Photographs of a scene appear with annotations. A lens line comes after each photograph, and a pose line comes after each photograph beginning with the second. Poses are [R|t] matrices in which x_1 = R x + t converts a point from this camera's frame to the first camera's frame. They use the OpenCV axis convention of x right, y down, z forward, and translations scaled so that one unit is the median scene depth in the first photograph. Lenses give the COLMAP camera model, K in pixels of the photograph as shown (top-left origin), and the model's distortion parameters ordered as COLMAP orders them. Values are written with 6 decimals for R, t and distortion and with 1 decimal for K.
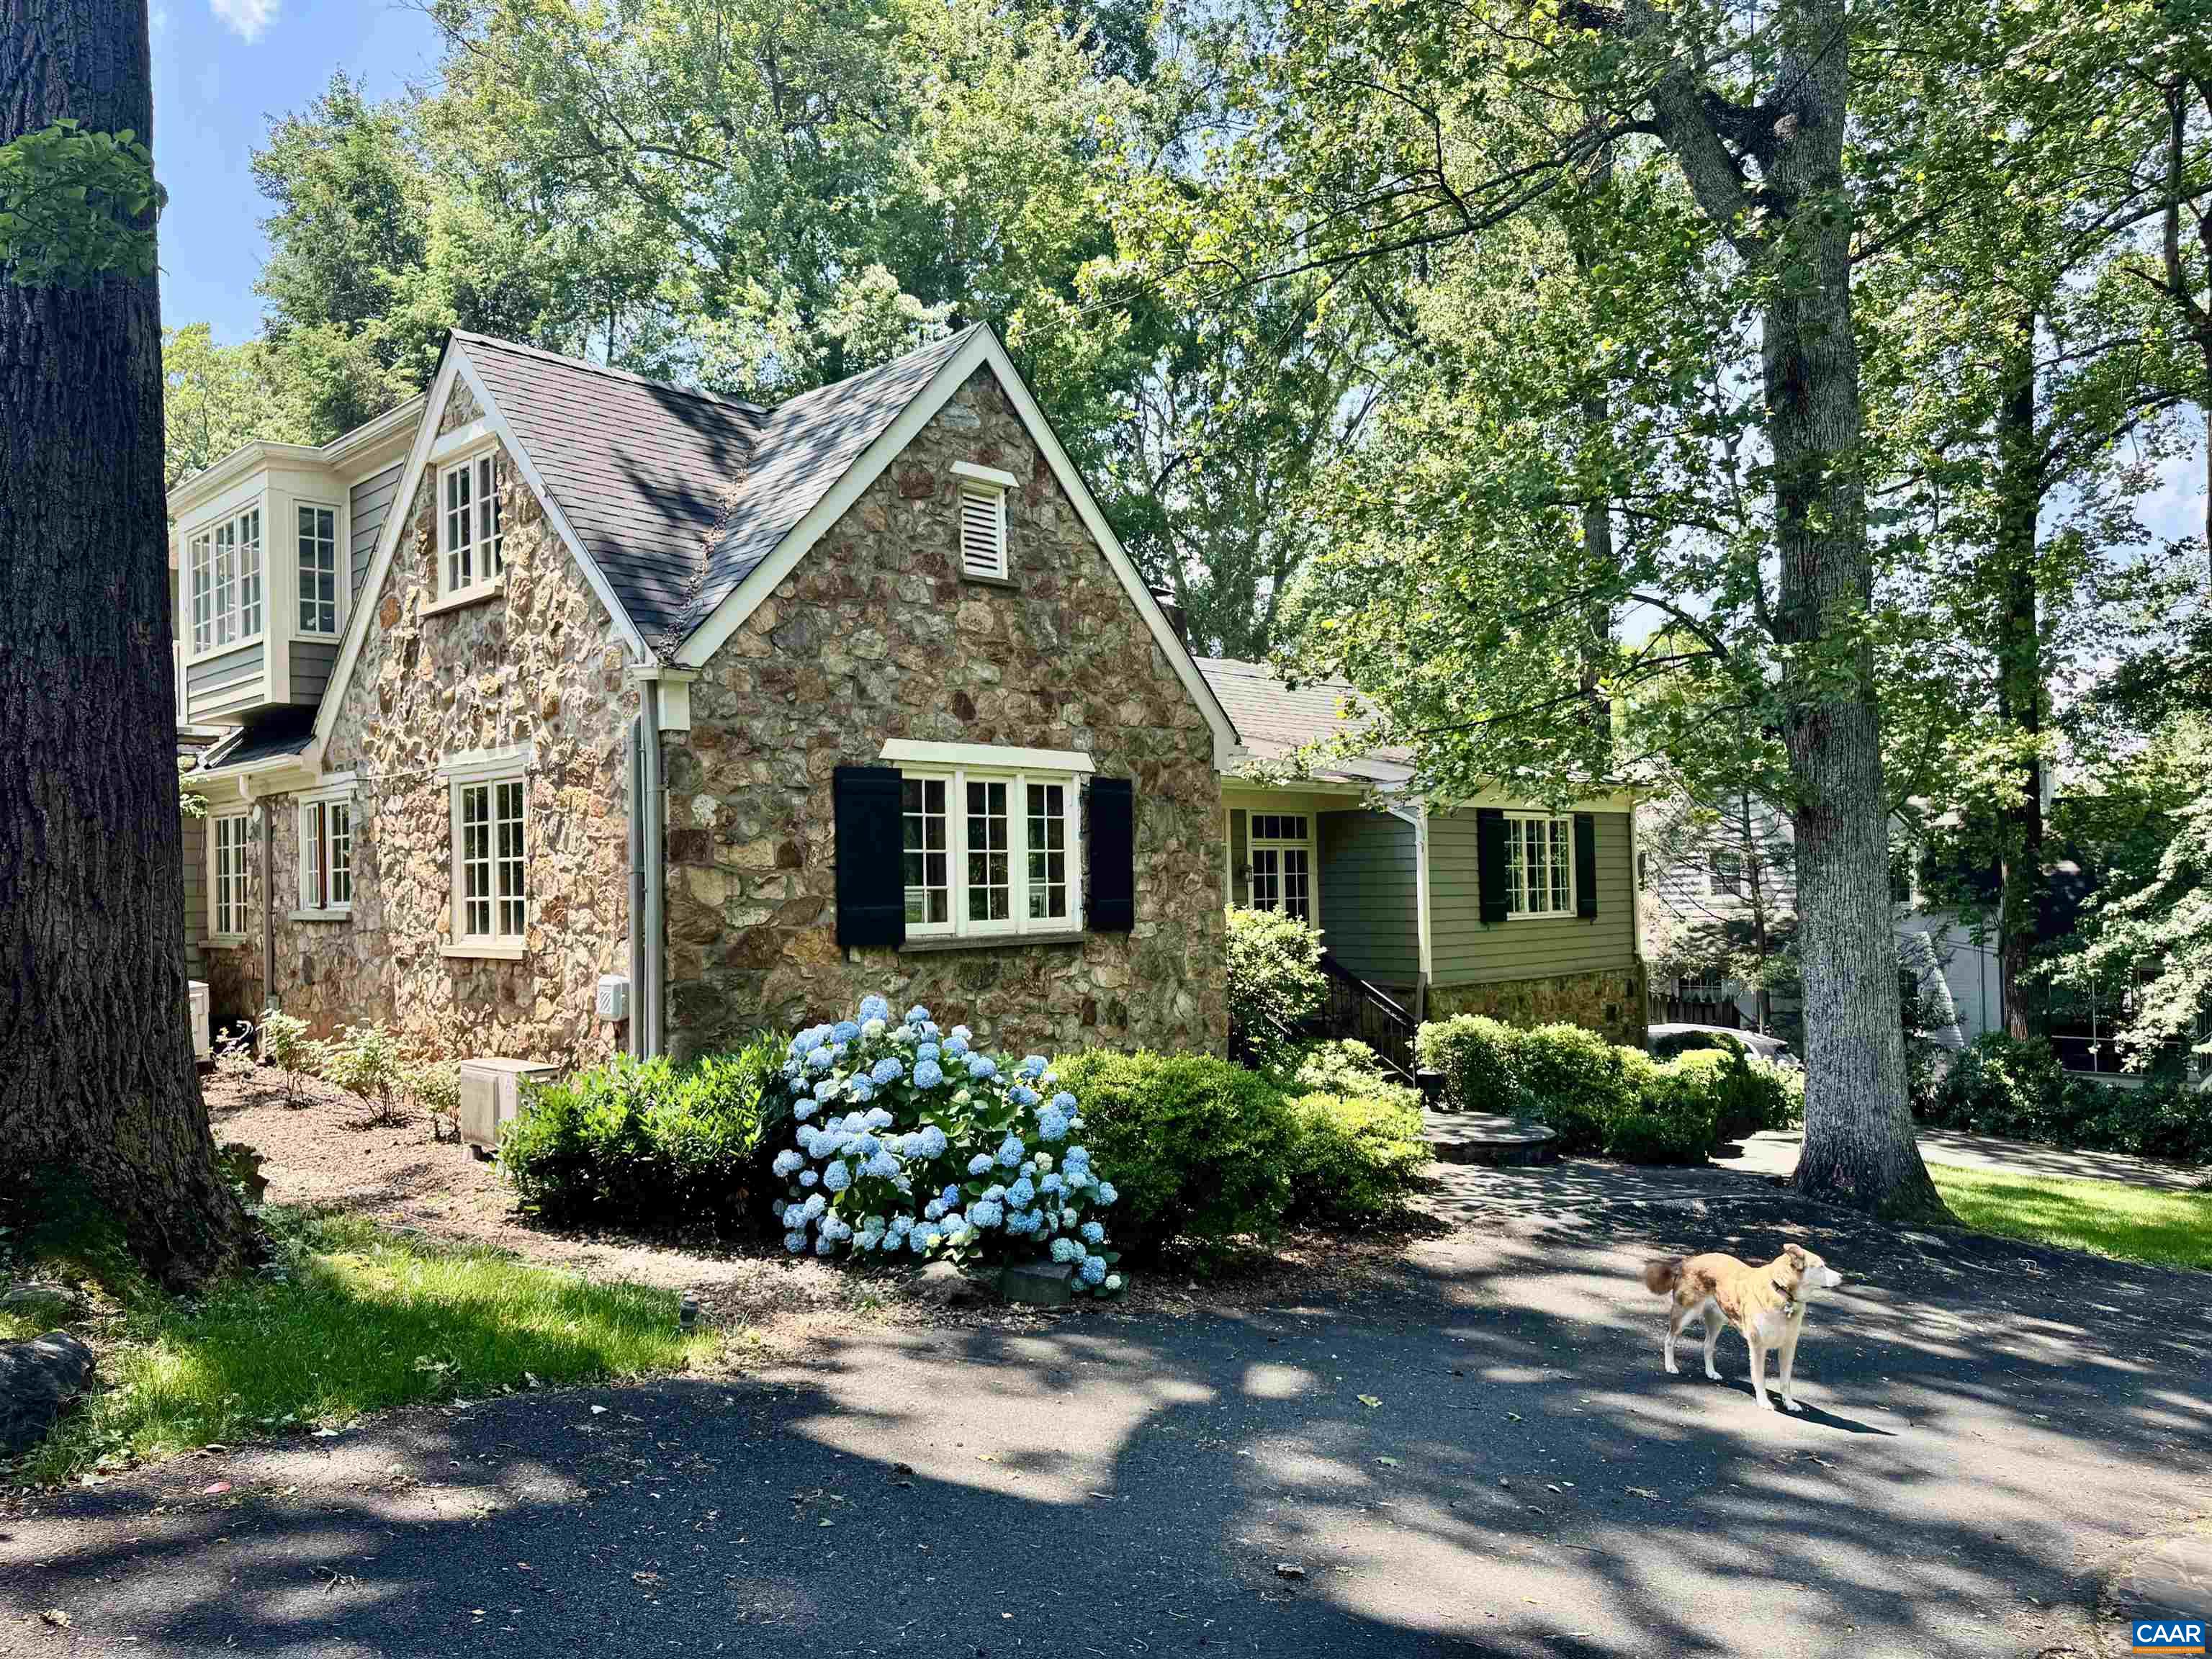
lens RADIAL K [[1592.8, 0, 1106.0], [0, 1592.8, 829.5], [0, 0, 1]] dist [0.064526, -0.002536]
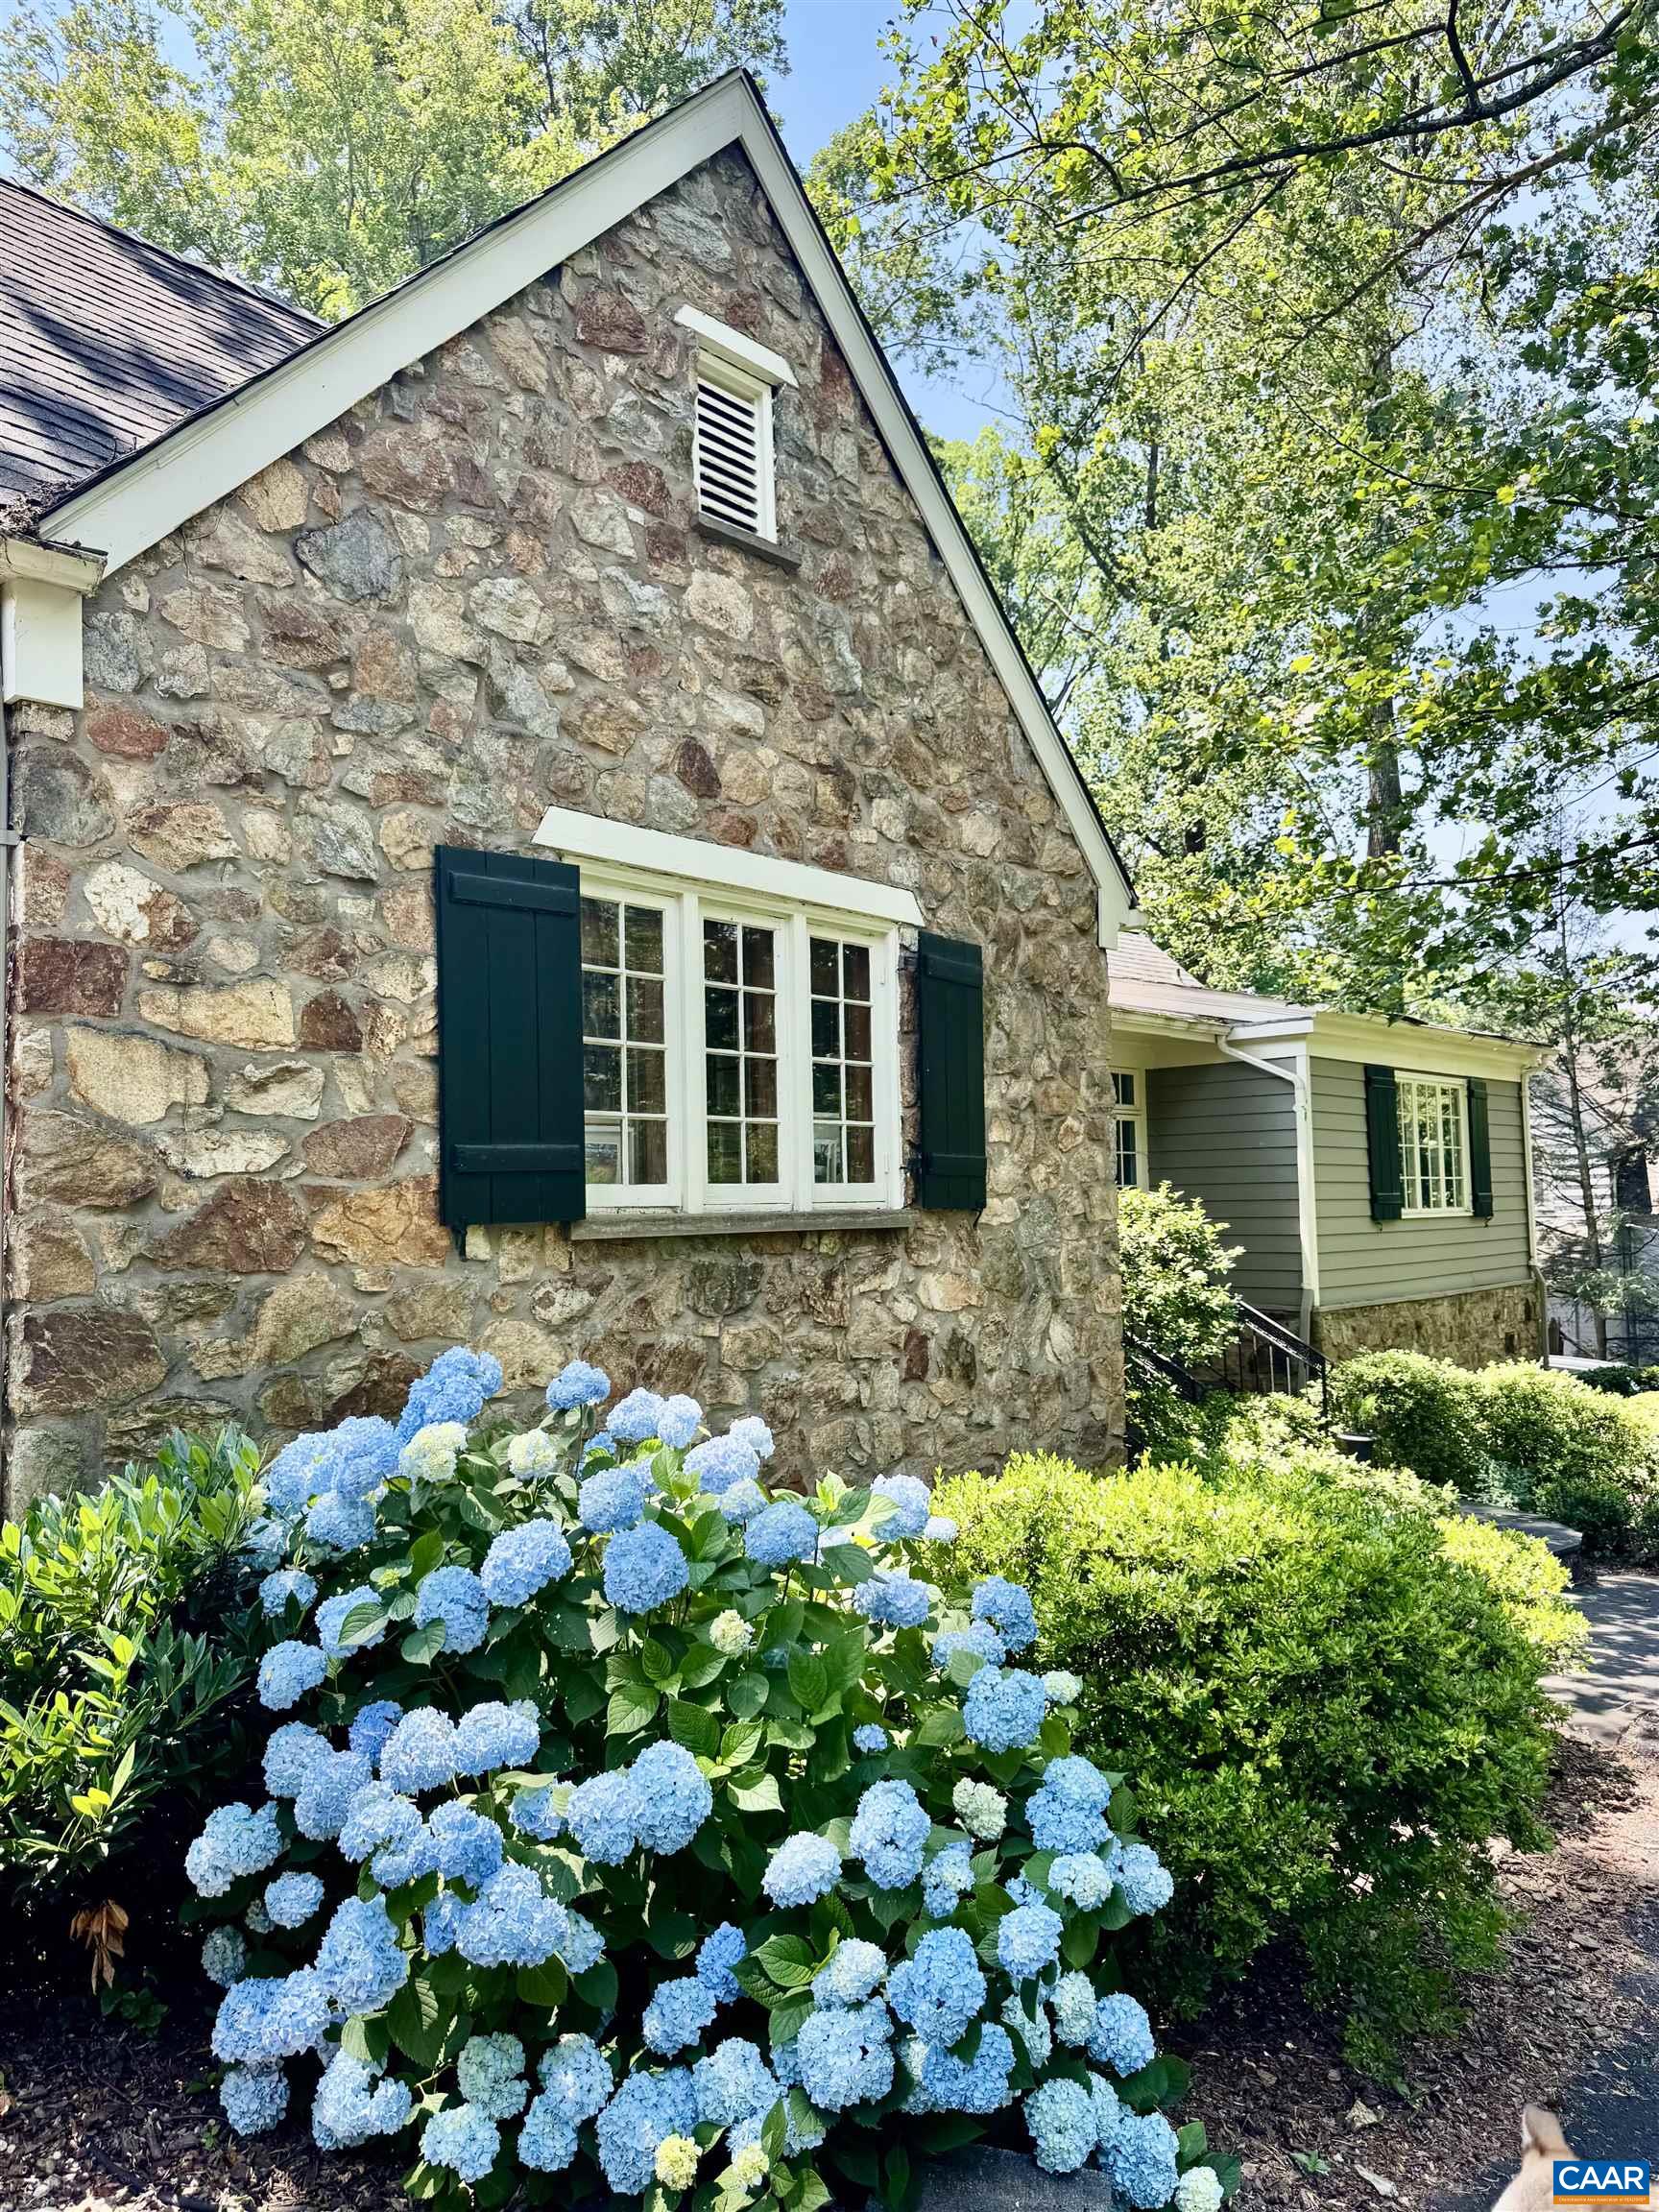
lens RADIAL K [[1592.8, 0, 802.5], [0, 1592.8, 1106.7], [0, 0, 1]] dist [0.064526, -0.002536]
pose [[0.999931, 0.000568, 0.011747, -0.060885], [-0.000253, 0.999640, -0.026839, 0.046044], [-0.011758, 0.026834, 0.999571, 0.477771]]
